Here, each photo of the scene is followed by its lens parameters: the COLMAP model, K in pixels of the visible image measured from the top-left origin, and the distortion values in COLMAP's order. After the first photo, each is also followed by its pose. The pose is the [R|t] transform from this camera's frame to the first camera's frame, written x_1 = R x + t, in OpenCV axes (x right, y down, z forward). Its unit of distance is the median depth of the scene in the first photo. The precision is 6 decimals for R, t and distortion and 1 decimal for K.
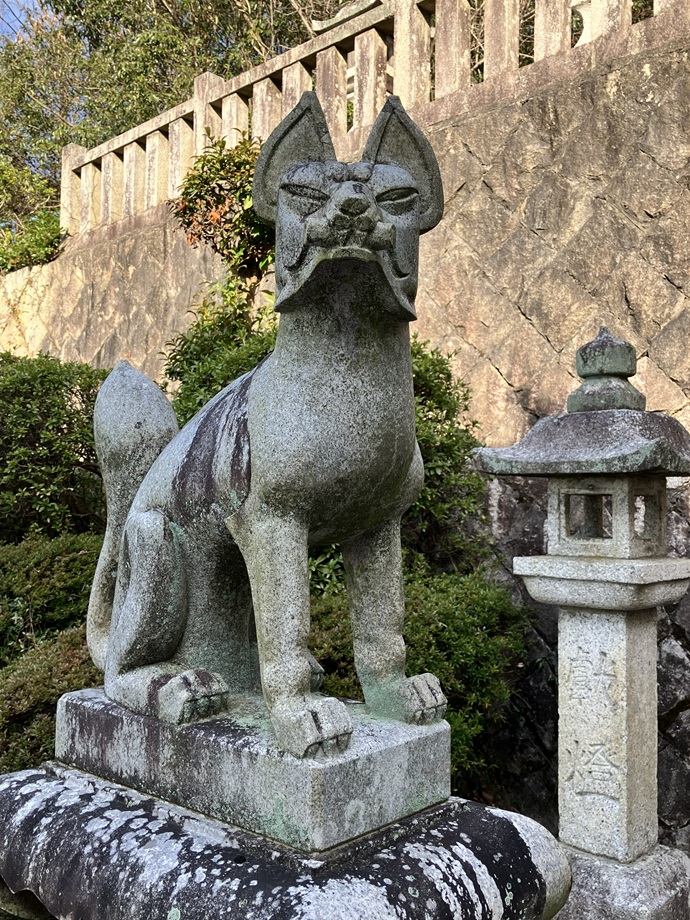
lens RADIAL K [[875.2, 0, 345.0], [0, 875.2, 460.0], [0, 0, 1]] dist [0.007337, 0.007827]
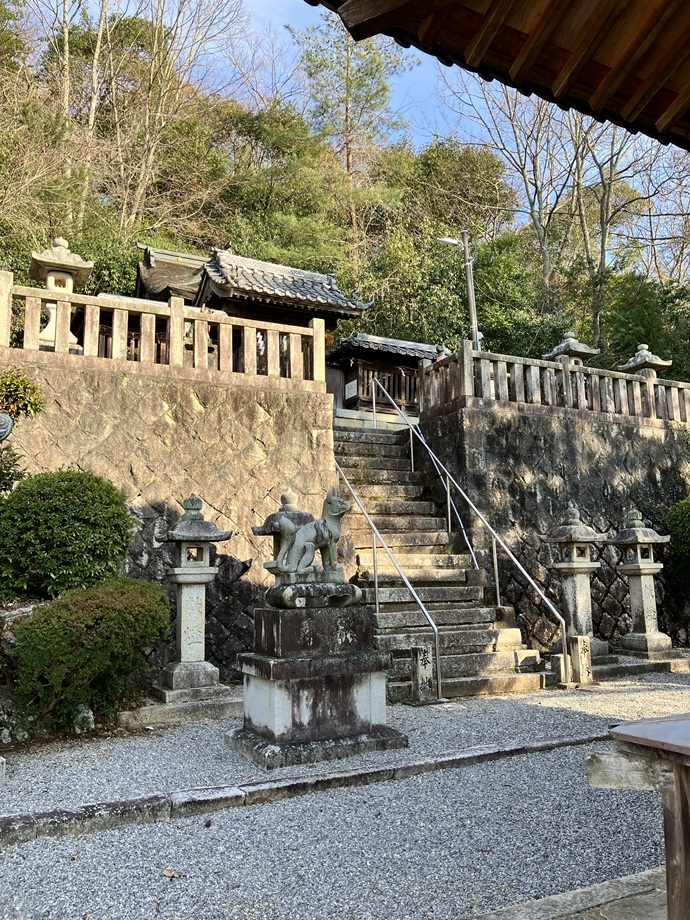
lens RADIAL K [[733.2, 0, 345.0], [0, 733.2, 460.0], [0, 0, 1]] dist [0.010033, 0.004109]
pose [[0.381132, 0.134709, 0.914654, -1.327290], [-0.024756, 0.990460, -0.135558, 0.049833], [-0.924189, 0.029023, 0.380830, -0.343455]]
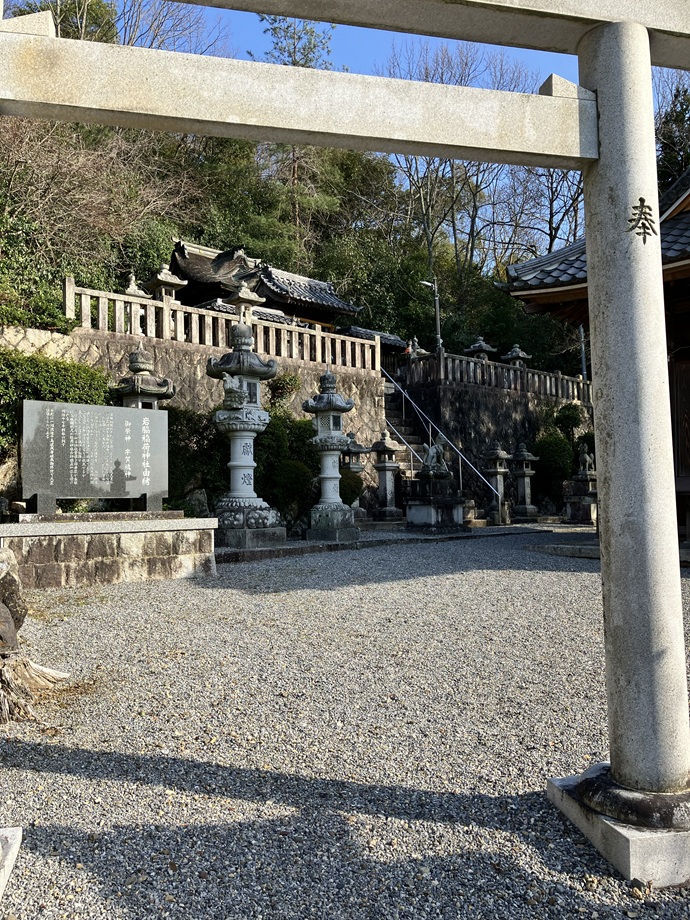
lens RADIAL K [[733.2, 0, 345.0], [0, 733.2, 460.0], [0, 0, 1]] dist [0.010033, 0.004109]
pose [[0.129588, 0.047894, 0.990411, -3.586952], [-0.033389, 0.998477, -0.043916, 0.215633], [-0.991006, -0.027378, 0.130990, 0.229095]]
